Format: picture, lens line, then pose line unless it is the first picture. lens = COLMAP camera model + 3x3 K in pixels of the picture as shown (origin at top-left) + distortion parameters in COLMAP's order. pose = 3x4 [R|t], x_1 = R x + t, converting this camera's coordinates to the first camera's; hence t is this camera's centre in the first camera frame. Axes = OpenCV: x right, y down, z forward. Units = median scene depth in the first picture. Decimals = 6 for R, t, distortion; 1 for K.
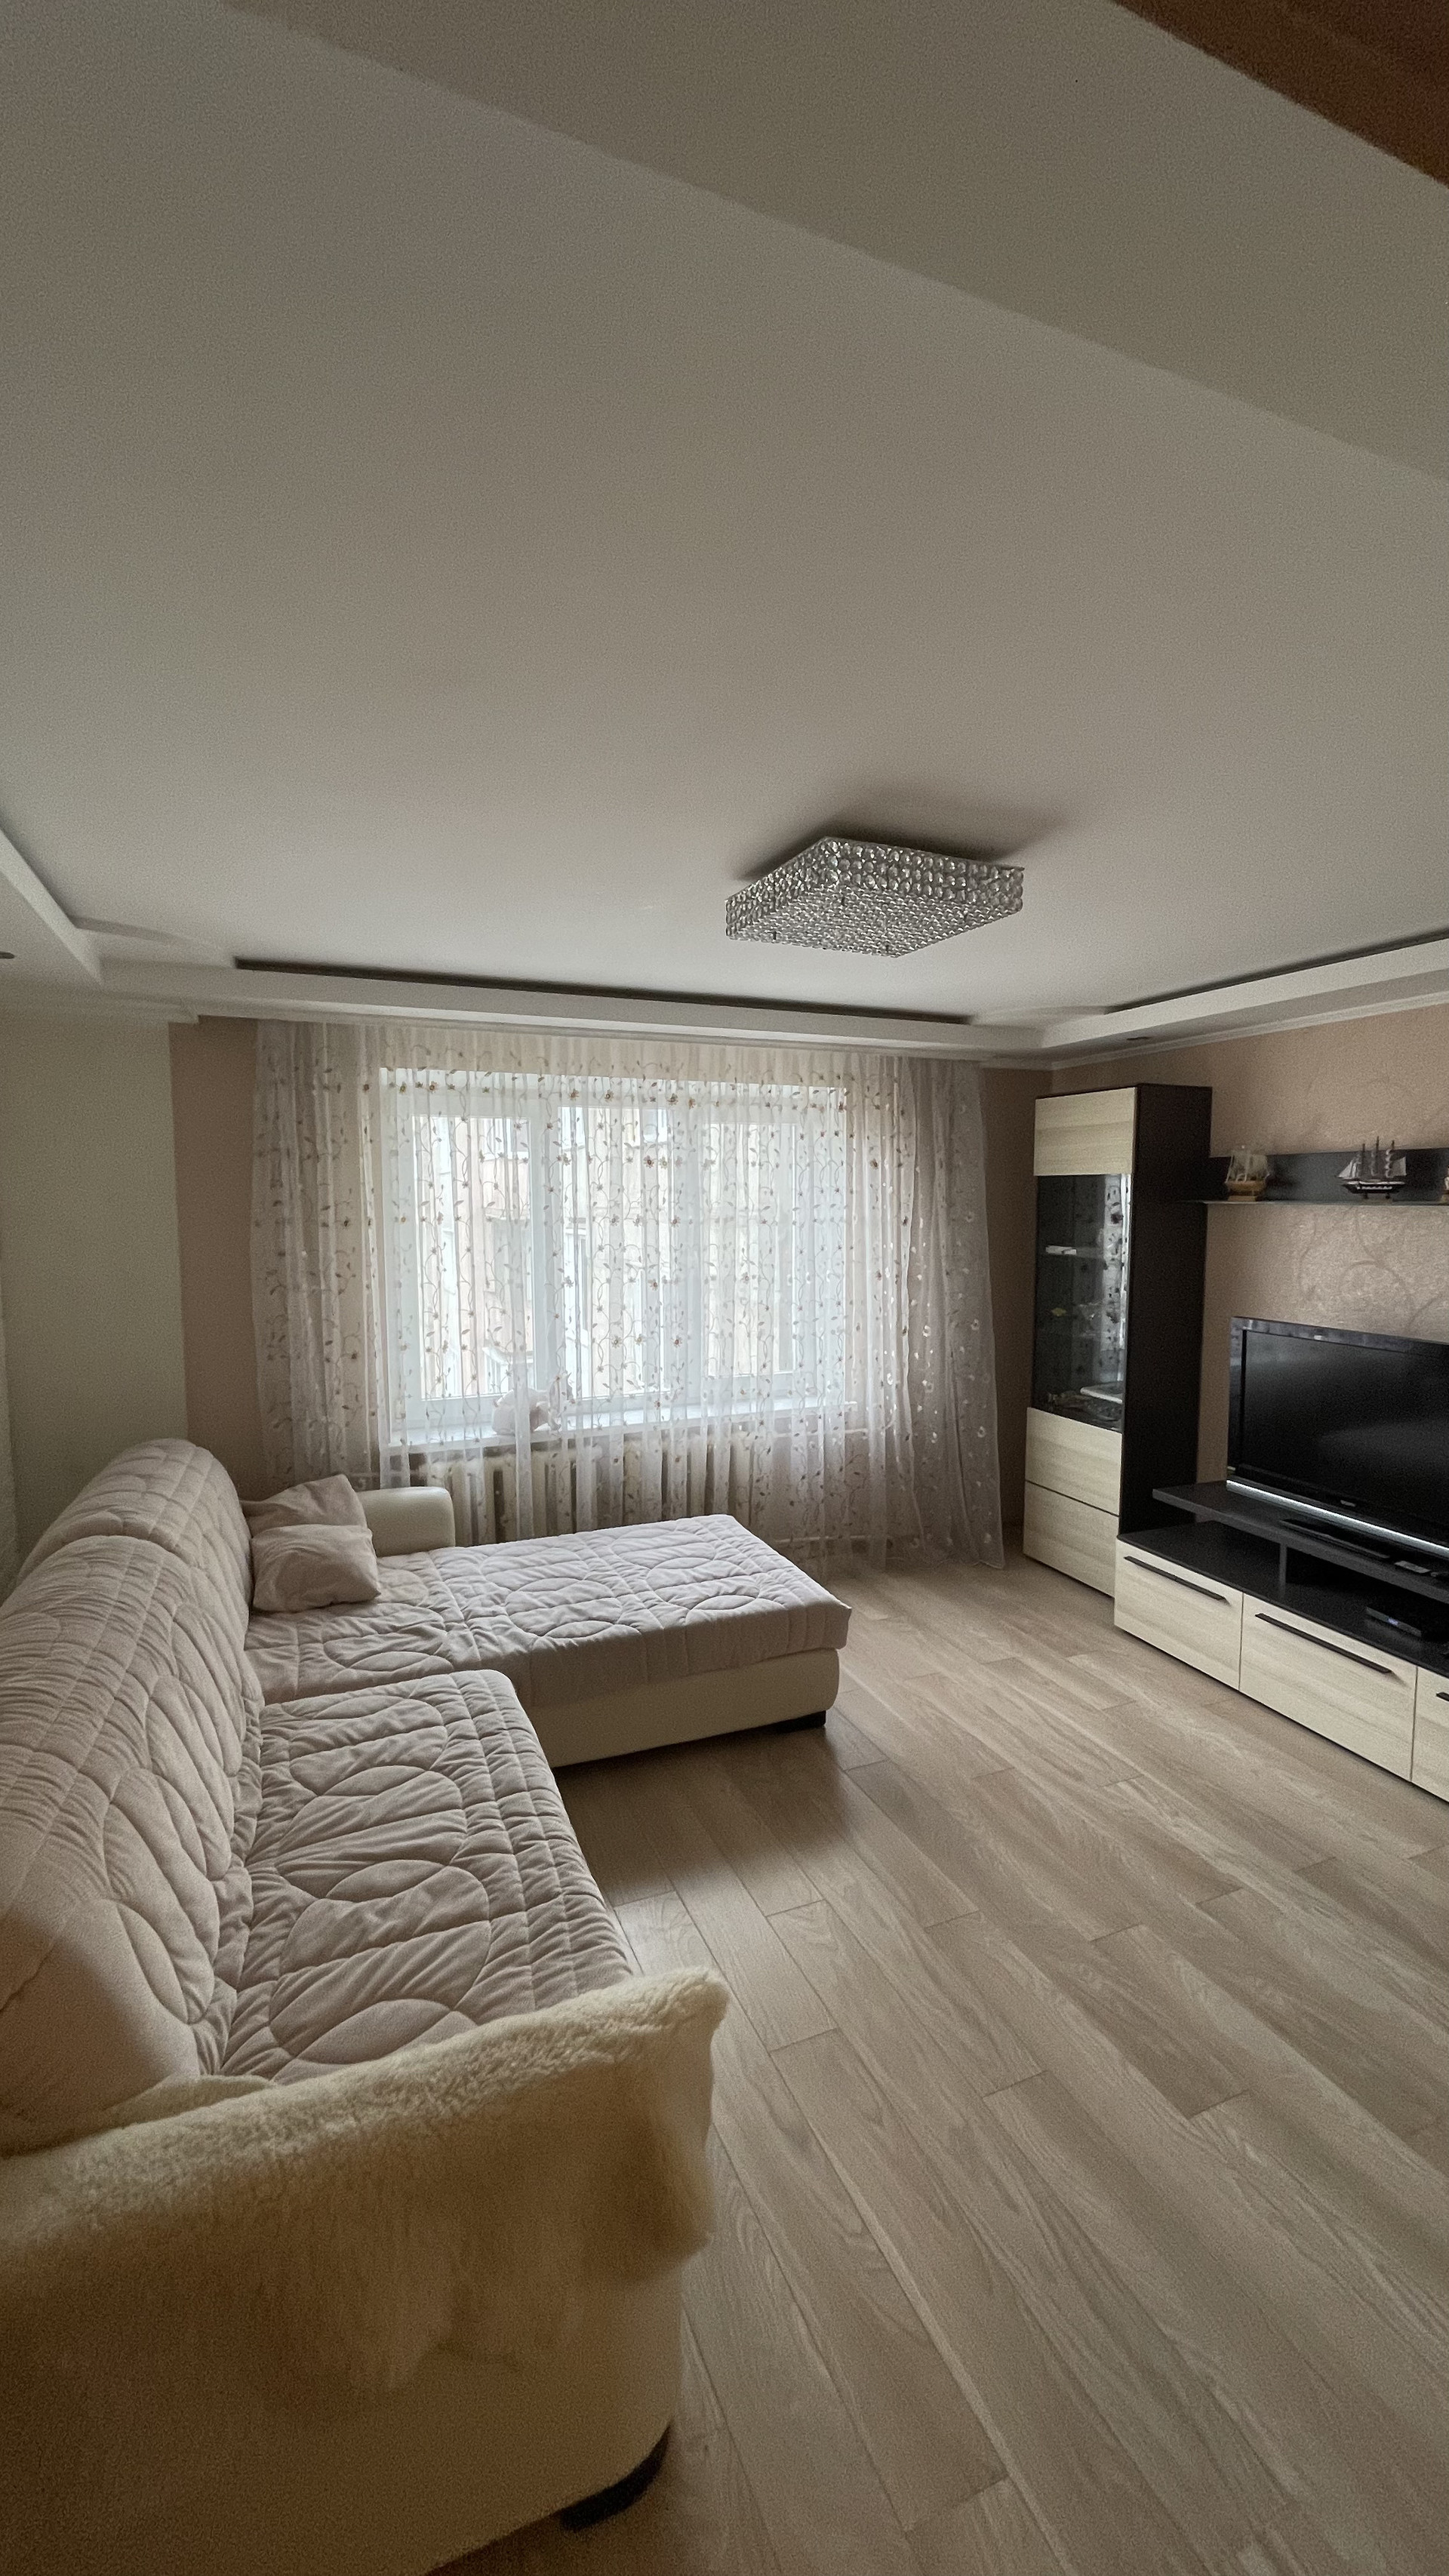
lens RADIAL K [[1036.8, 0, 730.6], [0, 1036.8, 1286.4], [0, 0, 1]] dist [-0.002653, -0.000877]
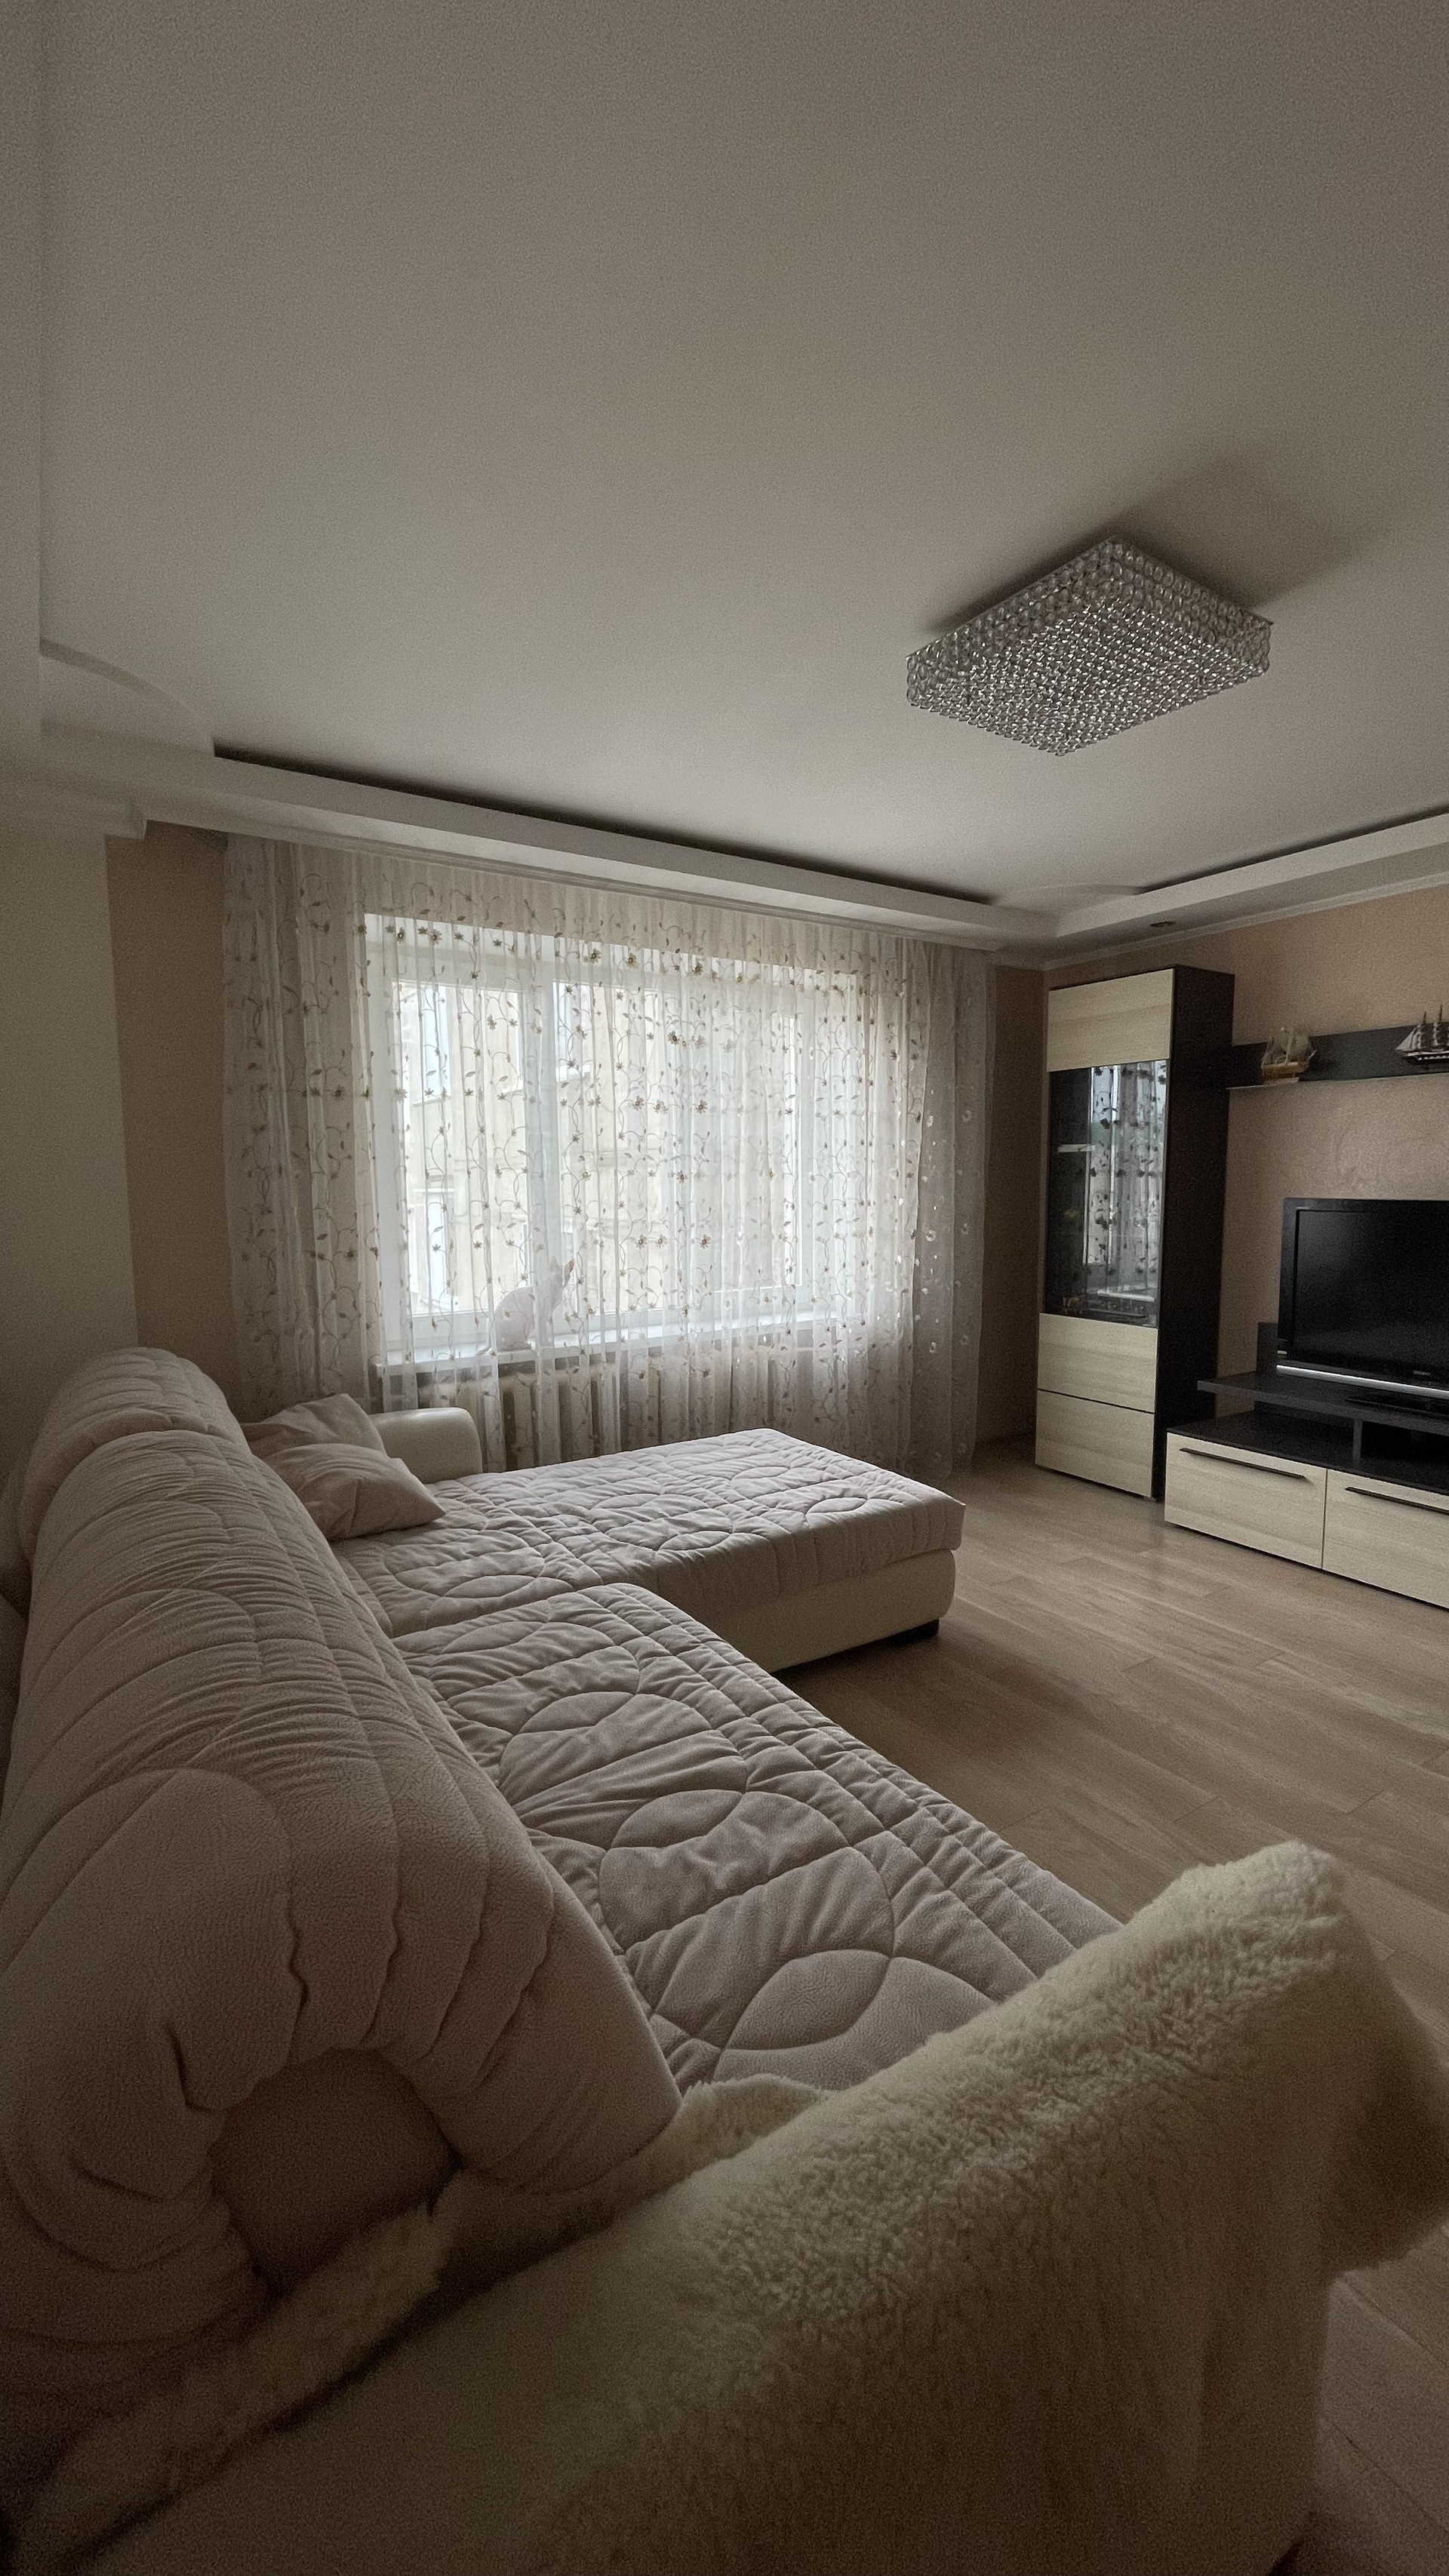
lens RADIAL K [[1036.8, 0, 731.6], [0, 1036.8, 1288.5], [0, 0, 1]] dist [-0.002653, -0.000877]
pose [[0.984458, -0.025028, 0.173827, -0.227627], [0.021607, 0.999534, 0.021545, 0.091345], [-0.174286, -0.017454, 0.984540, 0.134716]]
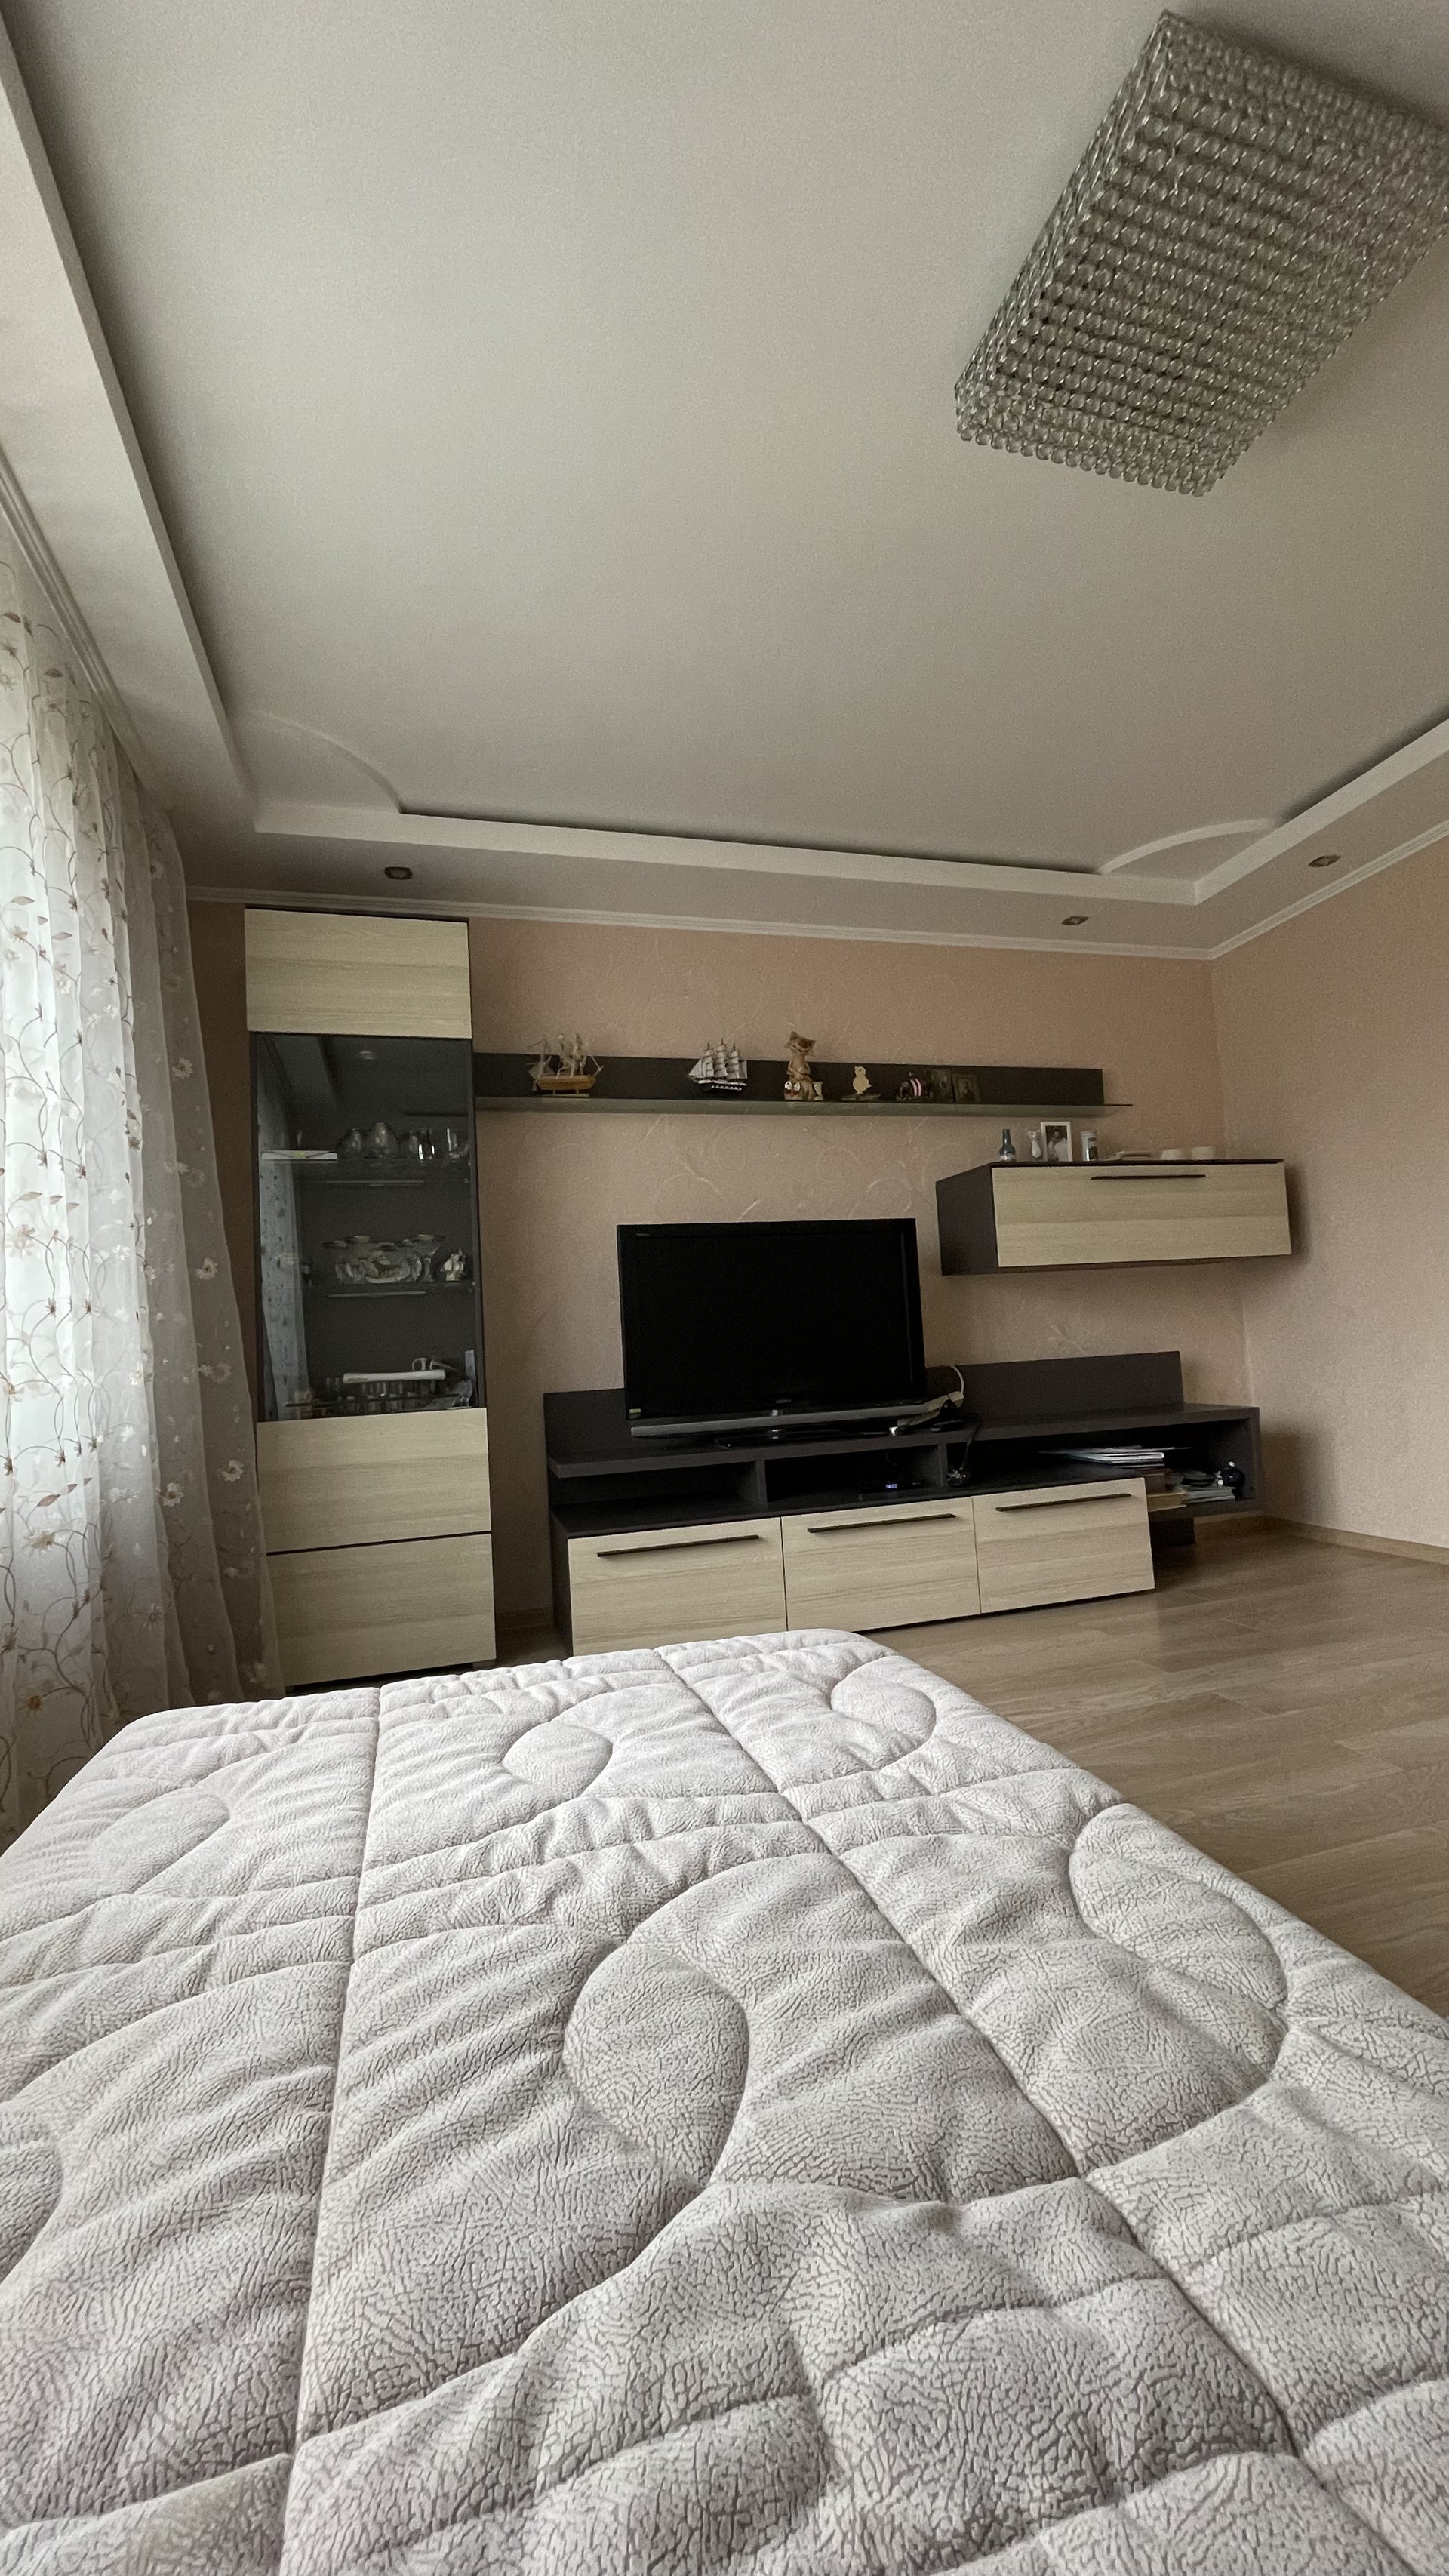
lens RADIAL K [[1036.8, 0, 737.7], [0, 1036.8, 1280.8], [0, 0, 1]] dist [-0.002653, -0.000877]
pose [[0.114976, 0.060542, 0.991522, -0.354660], [0.142949, 0.986744, -0.076826, 0.166077], [-0.983029, 0.150570, 0.104797, 0.918595]]
